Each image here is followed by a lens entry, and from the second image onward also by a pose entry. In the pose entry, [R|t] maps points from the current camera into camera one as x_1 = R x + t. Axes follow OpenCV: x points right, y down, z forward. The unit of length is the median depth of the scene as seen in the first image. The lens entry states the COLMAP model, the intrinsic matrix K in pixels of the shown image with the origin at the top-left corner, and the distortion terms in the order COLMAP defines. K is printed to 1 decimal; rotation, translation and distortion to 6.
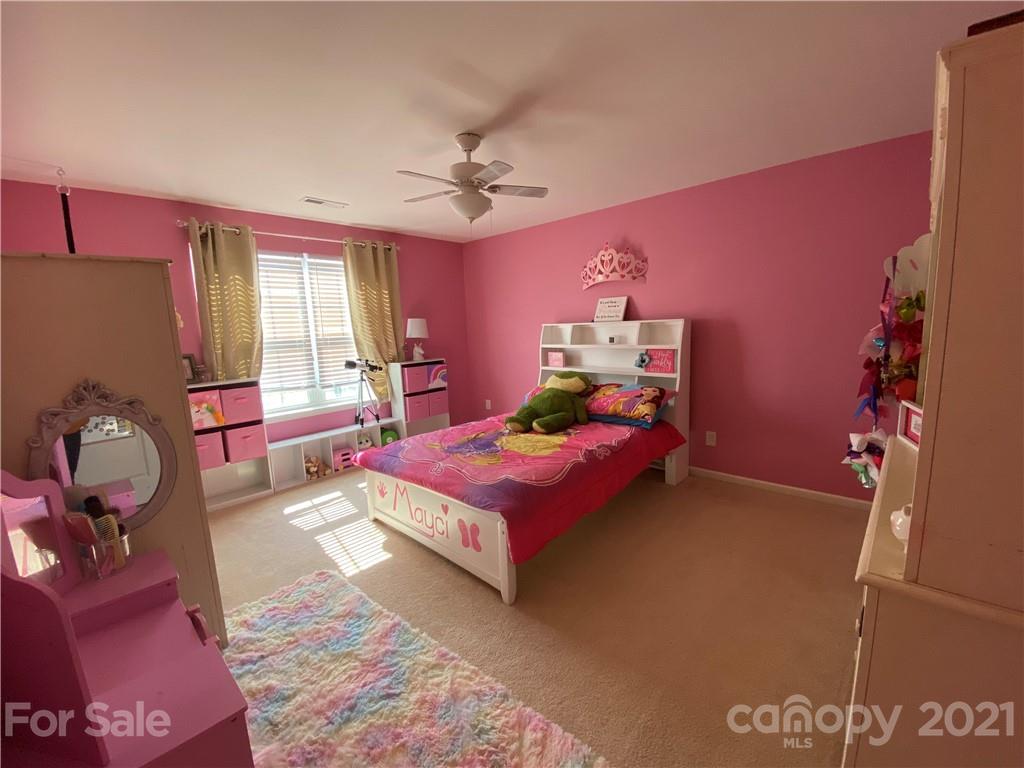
lens RADIAL K [[419.4, 0, 513.4], [0, 419.4, 381.6], [0, 0, 1]] dist [0.030237, -0.025766]
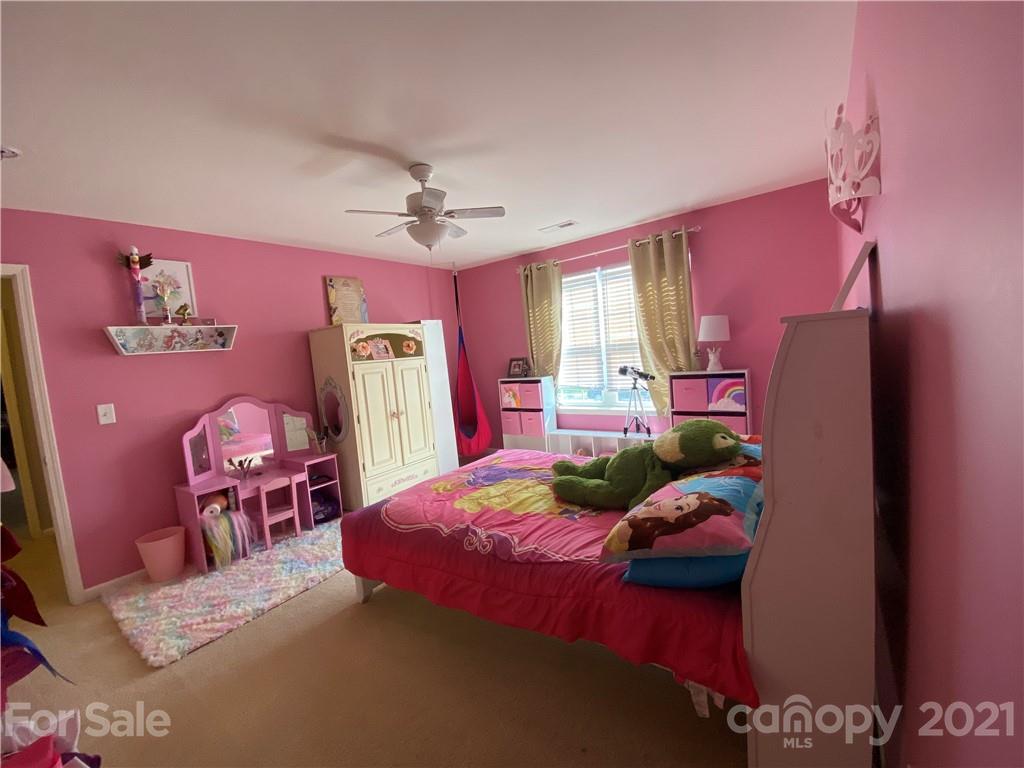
lens RADIAL K [[419.4, 0, 513.4], [0, 419.4, 381.6], [0, 0, 1]] dist [0.030237, -0.025766]
pose [[0.097384, 0.109934, -0.989157, 0.577510], [-0.048511, 0.993224, 0.105610, -0.109802], [0.994064, 0.037701, 0.102057, 0.657501]]
